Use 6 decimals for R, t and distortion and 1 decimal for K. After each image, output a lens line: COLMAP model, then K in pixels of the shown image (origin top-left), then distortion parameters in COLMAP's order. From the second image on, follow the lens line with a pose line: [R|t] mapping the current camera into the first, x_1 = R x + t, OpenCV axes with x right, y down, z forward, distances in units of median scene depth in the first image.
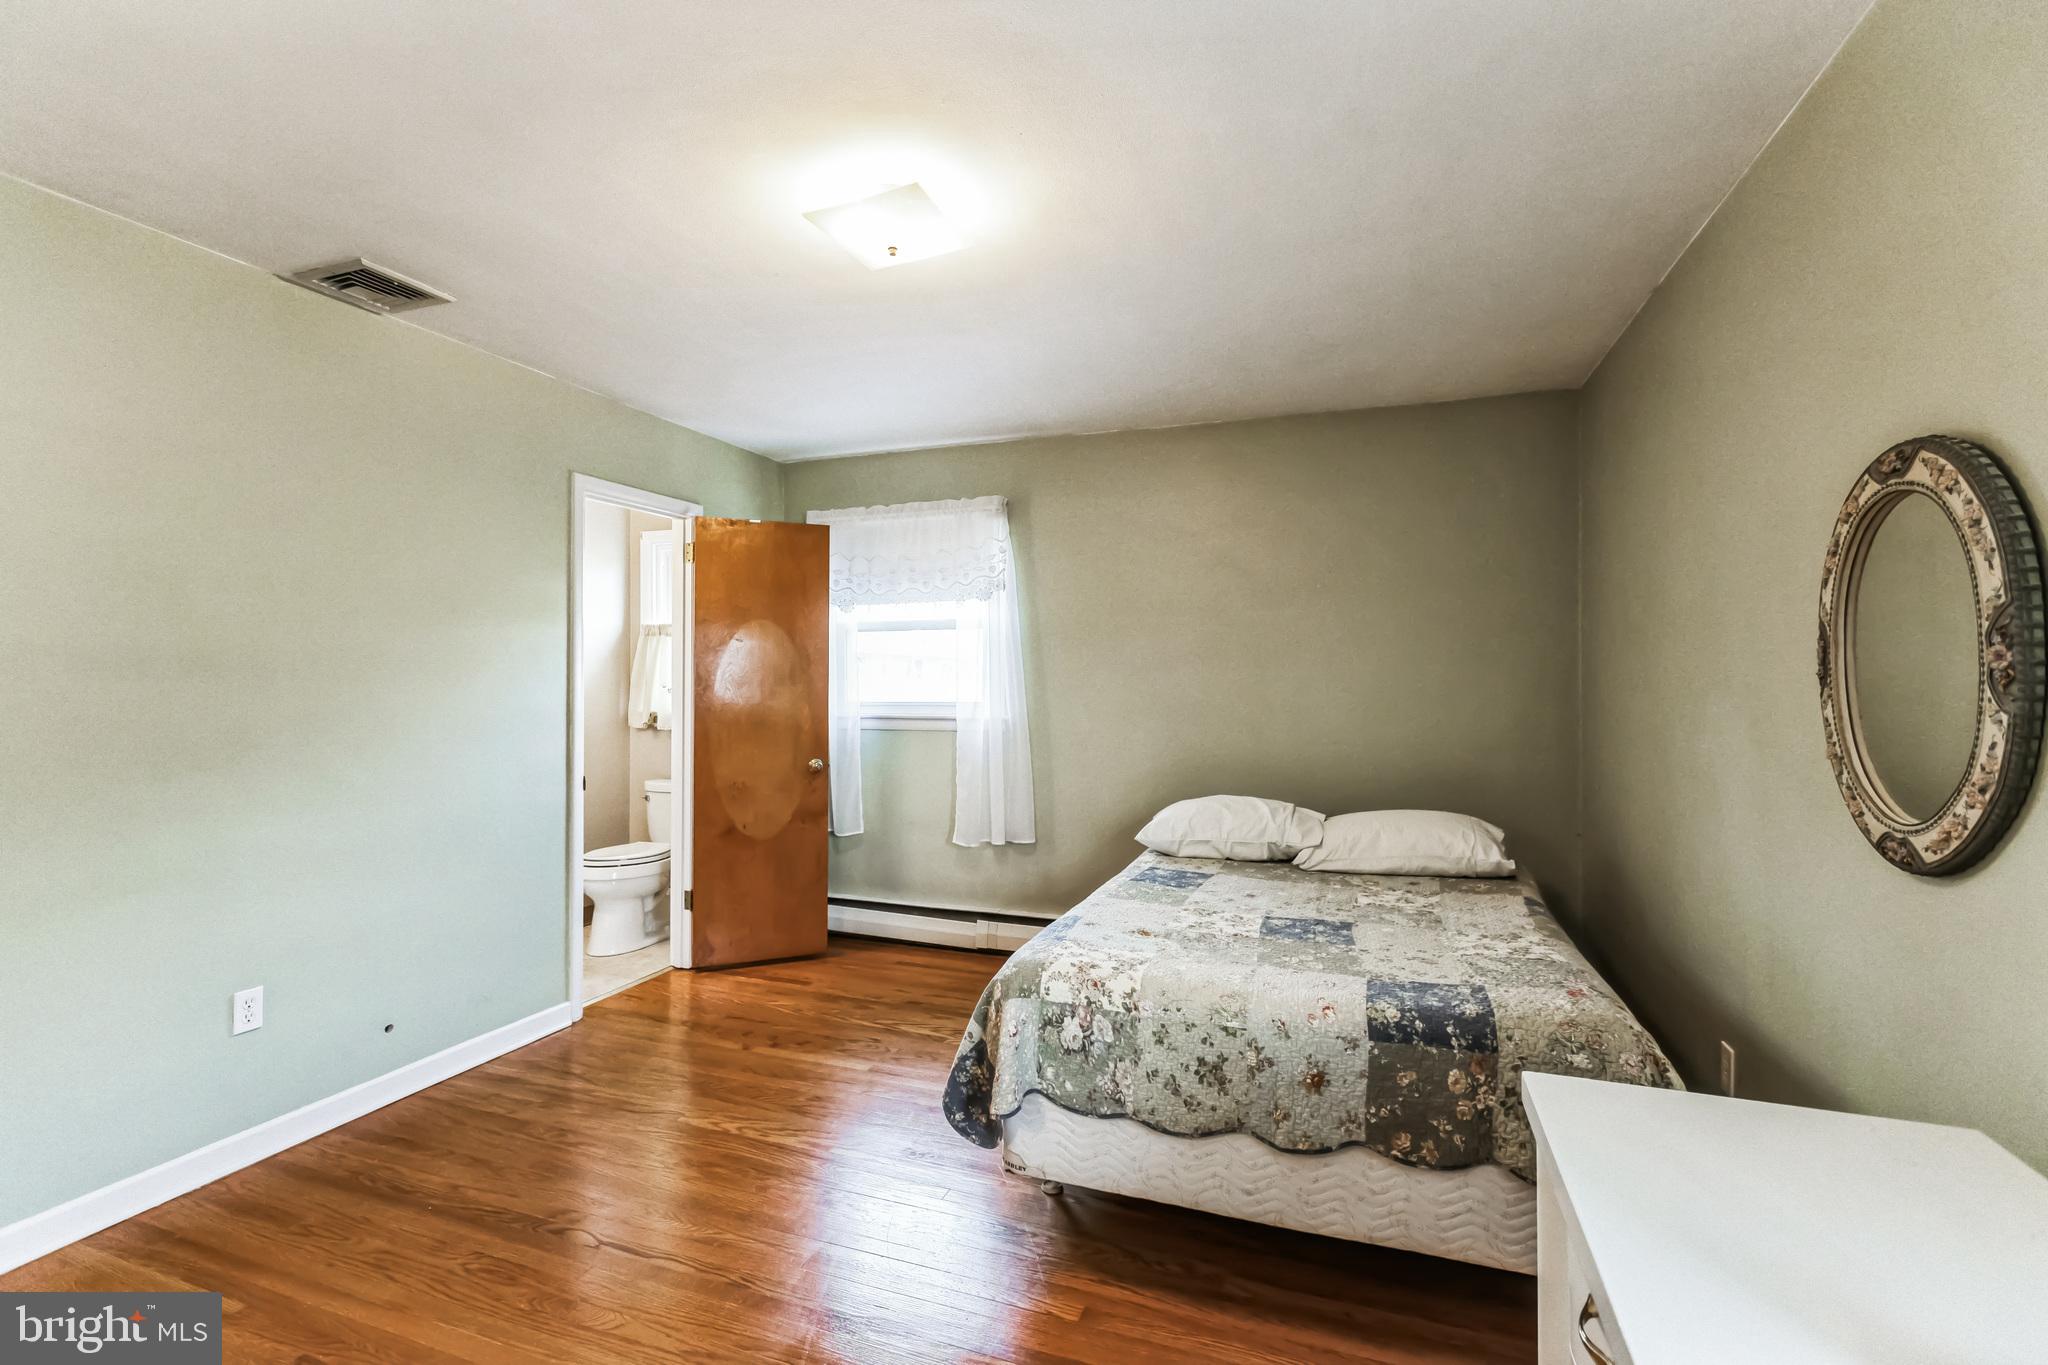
lens RADIAL K [[923.7, 0, 1031.5], [0, 923.7, 678.7], [0, 0, 1]] dist [0.001318, -0.000003]
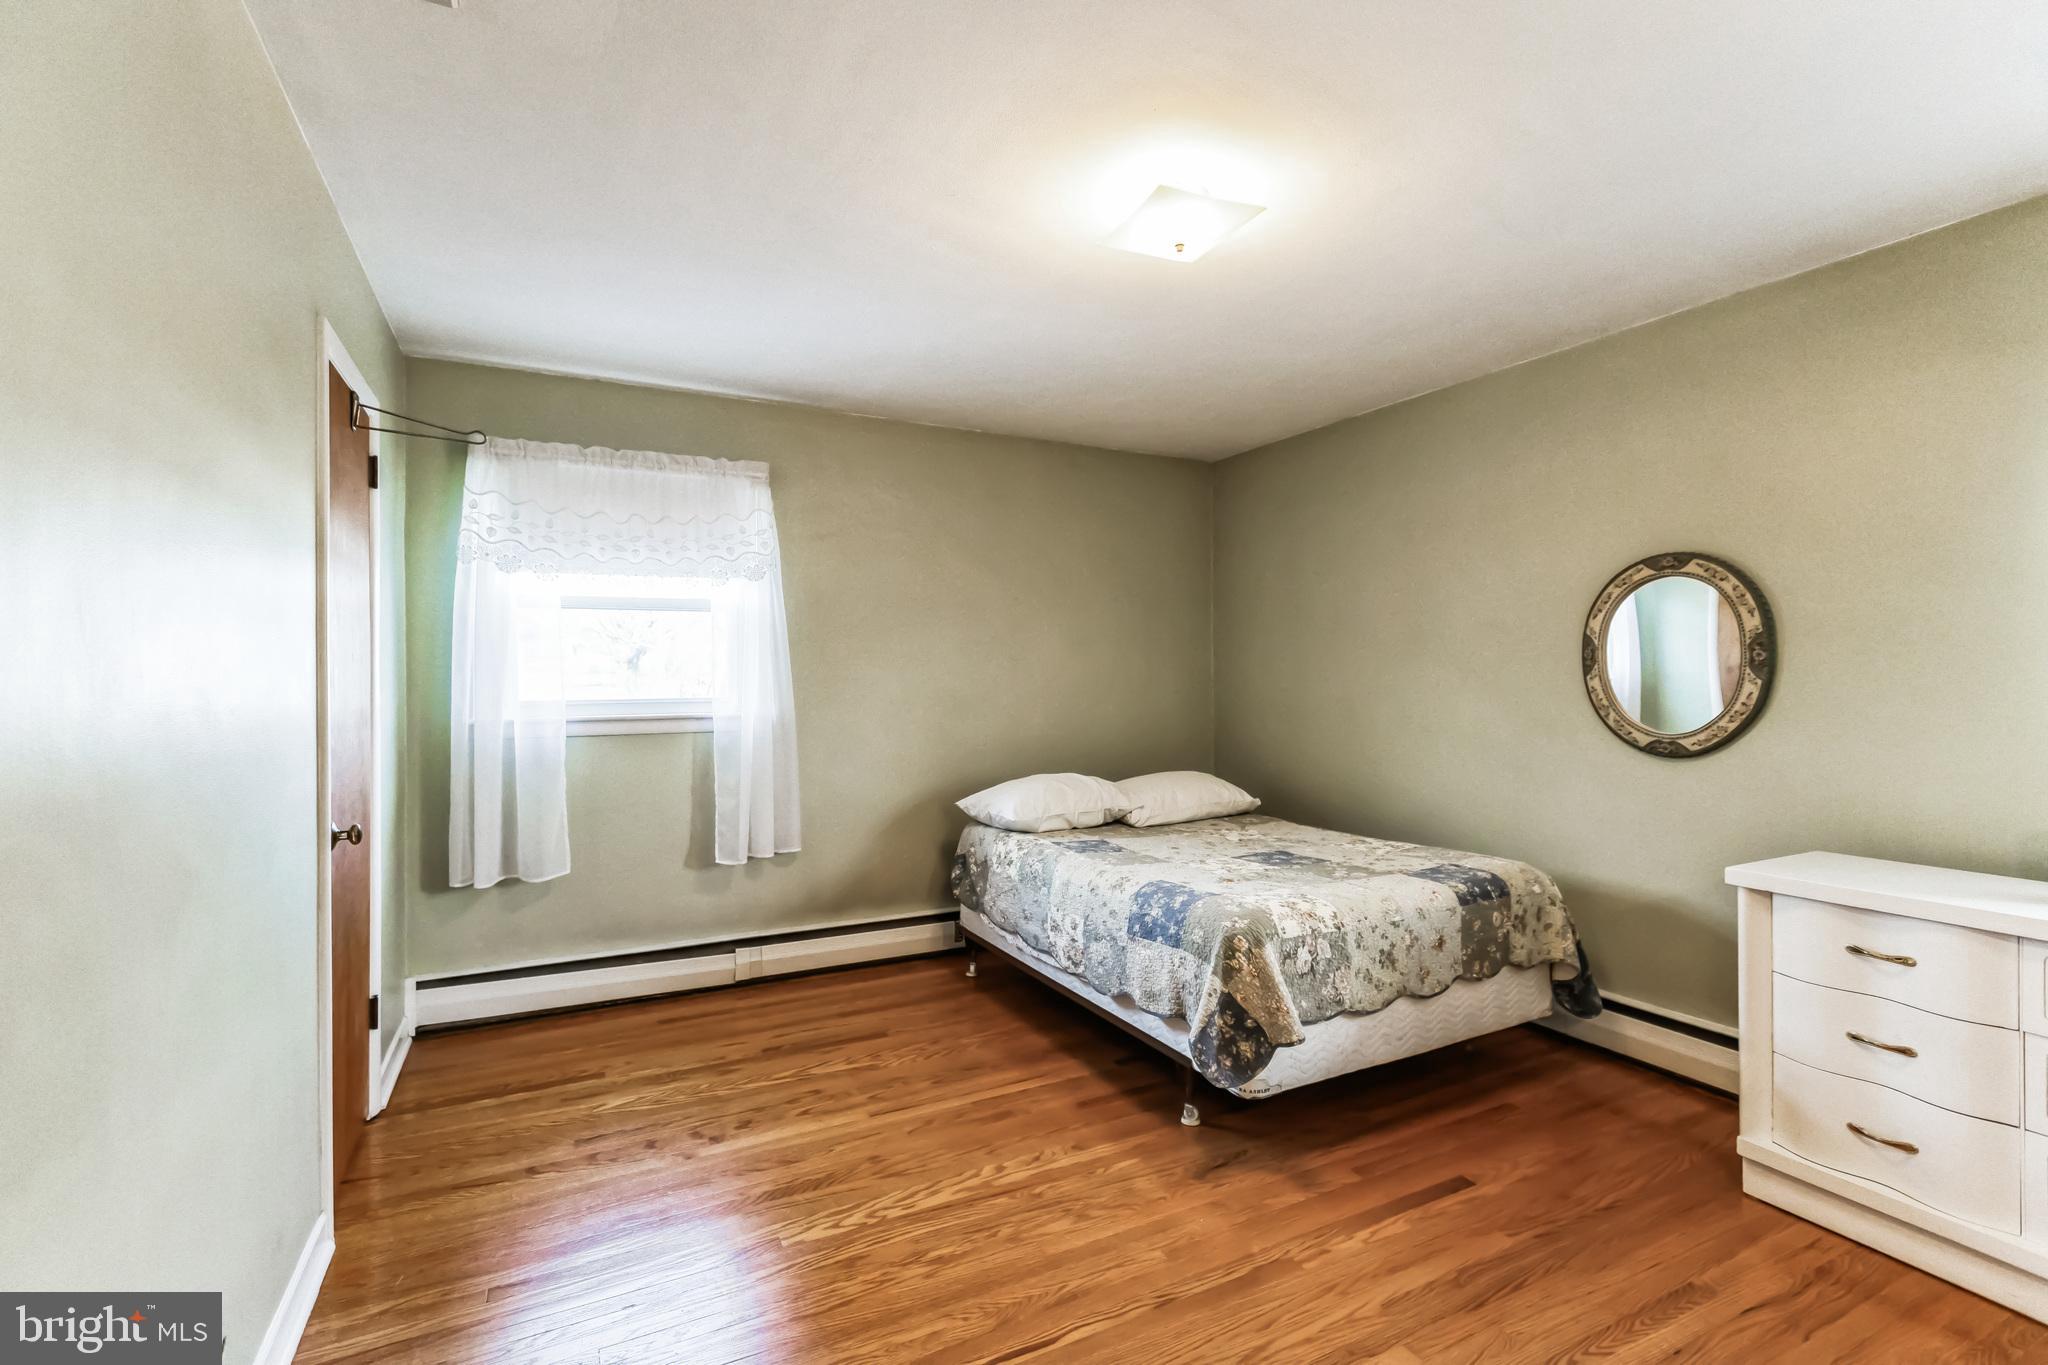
lens RADIAL K [[923.7, 0, 1031.5], [0, 923.7, 678.7], [0, 0, 1]] dist [0.001318, -0.000003]
pose [[0.671972, -0.004777, 0.740561, -1.113145], [0.003418, 0.999989, 0.003350, 0.012961], [-0.740569, 0.000280, 0.671980, 0.466231]]
